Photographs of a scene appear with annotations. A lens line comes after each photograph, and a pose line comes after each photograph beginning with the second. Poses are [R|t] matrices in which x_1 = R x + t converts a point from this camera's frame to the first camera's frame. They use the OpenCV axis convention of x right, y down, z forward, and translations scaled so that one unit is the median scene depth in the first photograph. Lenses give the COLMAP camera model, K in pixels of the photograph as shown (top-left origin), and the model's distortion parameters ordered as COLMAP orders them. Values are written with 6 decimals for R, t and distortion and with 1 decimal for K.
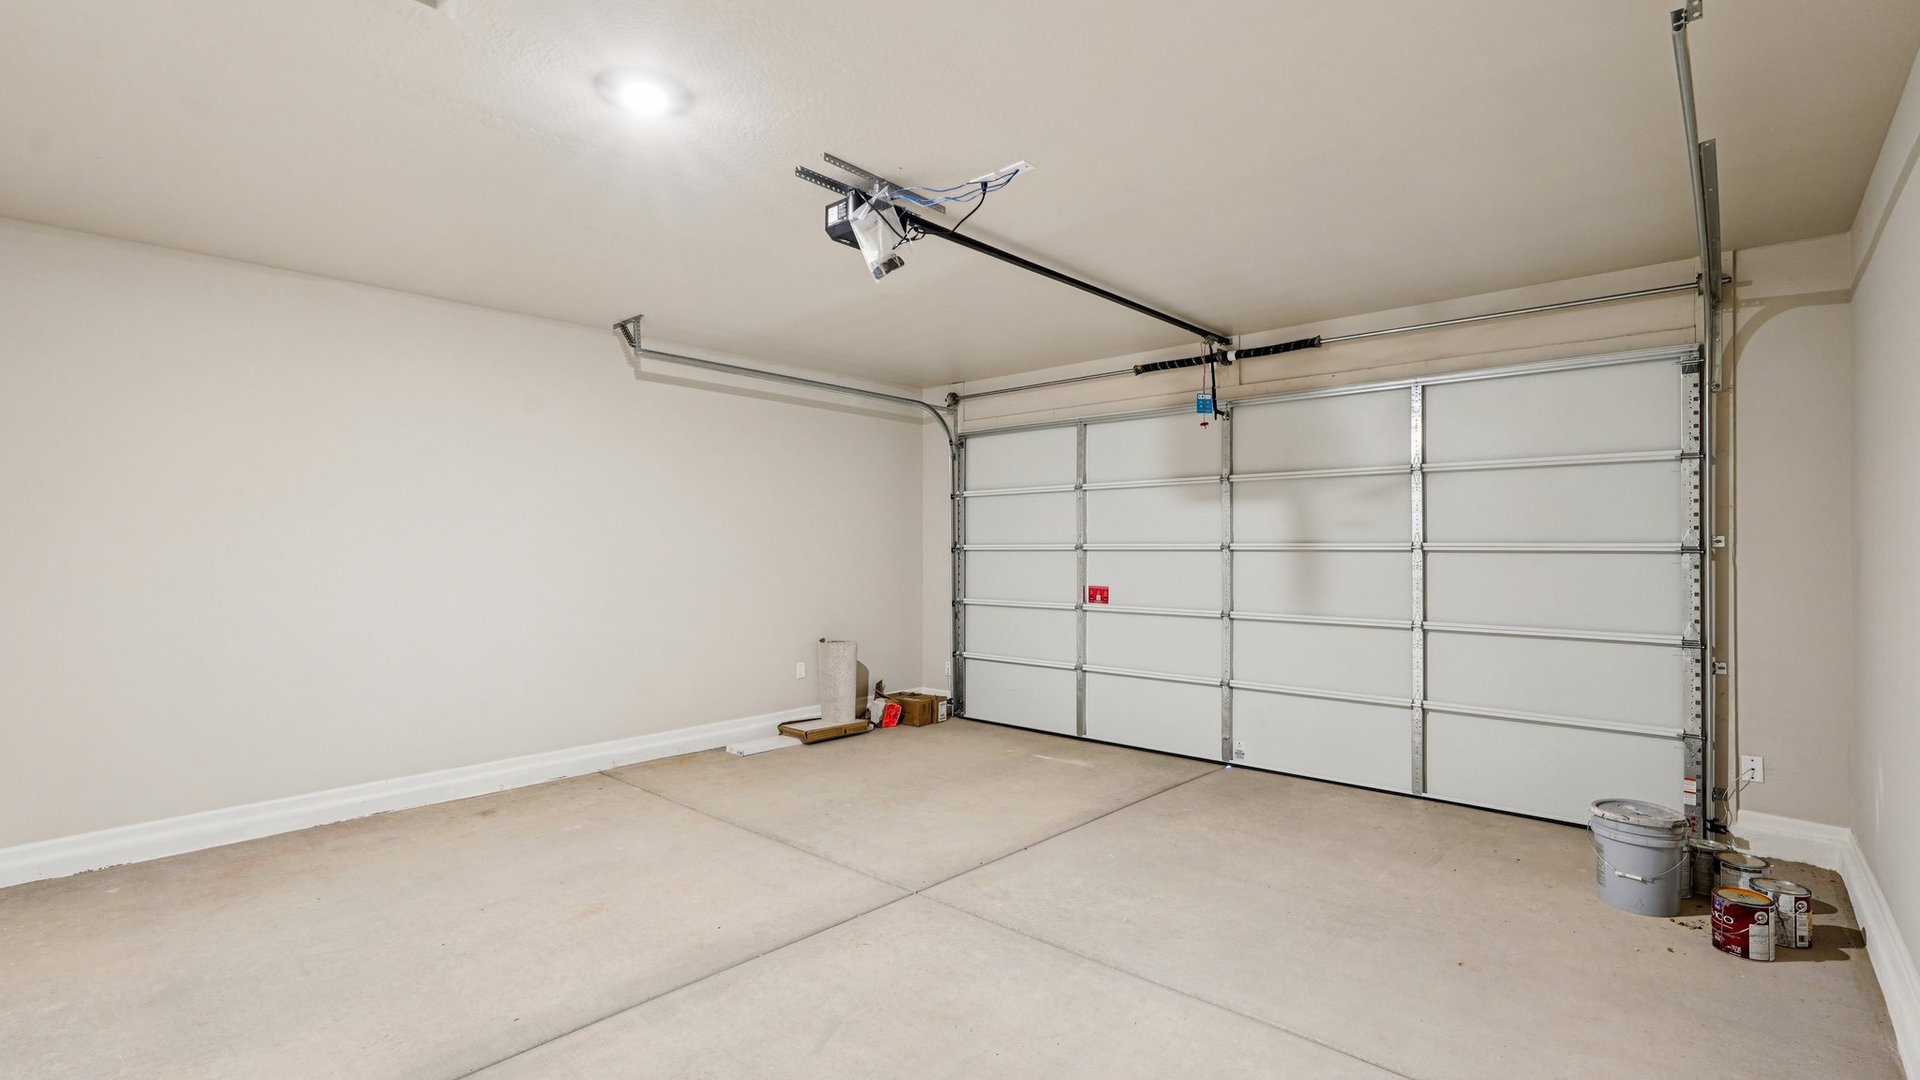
lens RADIAL K [[858.0, 0, 959.9], [0, 858.0, 546.0], [0, 0, 1]] dist [-0.004484, 0.000392]
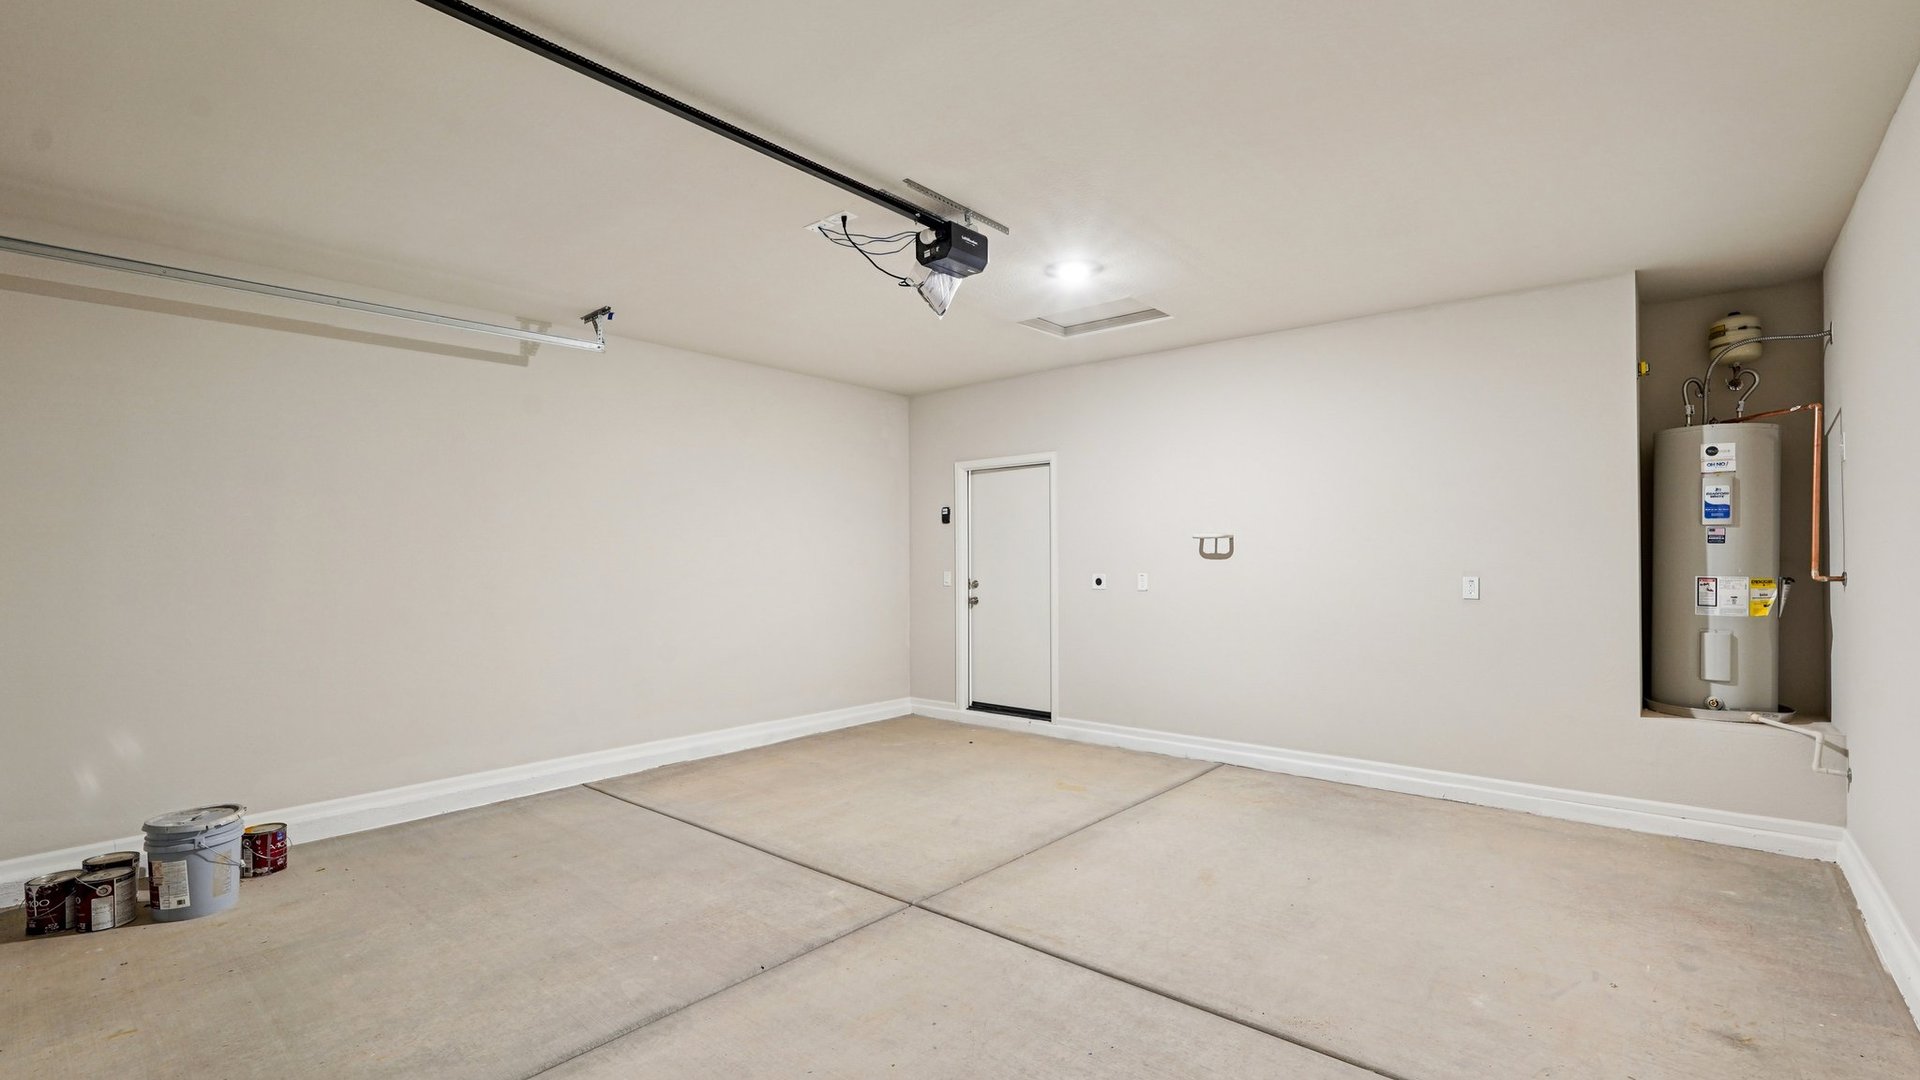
lens RADIAL K [[858.0, 0, 960.3], [0, 858.0, 549.5], [0, 0, 1]] dist [-0.004484, 0.000392]
pose [[-0.999558, 0.004767, -0.029339, -0.076598], [0.005160, 0.999898, -0.013320, 0.015896], [0.029273, -0.013465, -0.999481, 1.940148]]
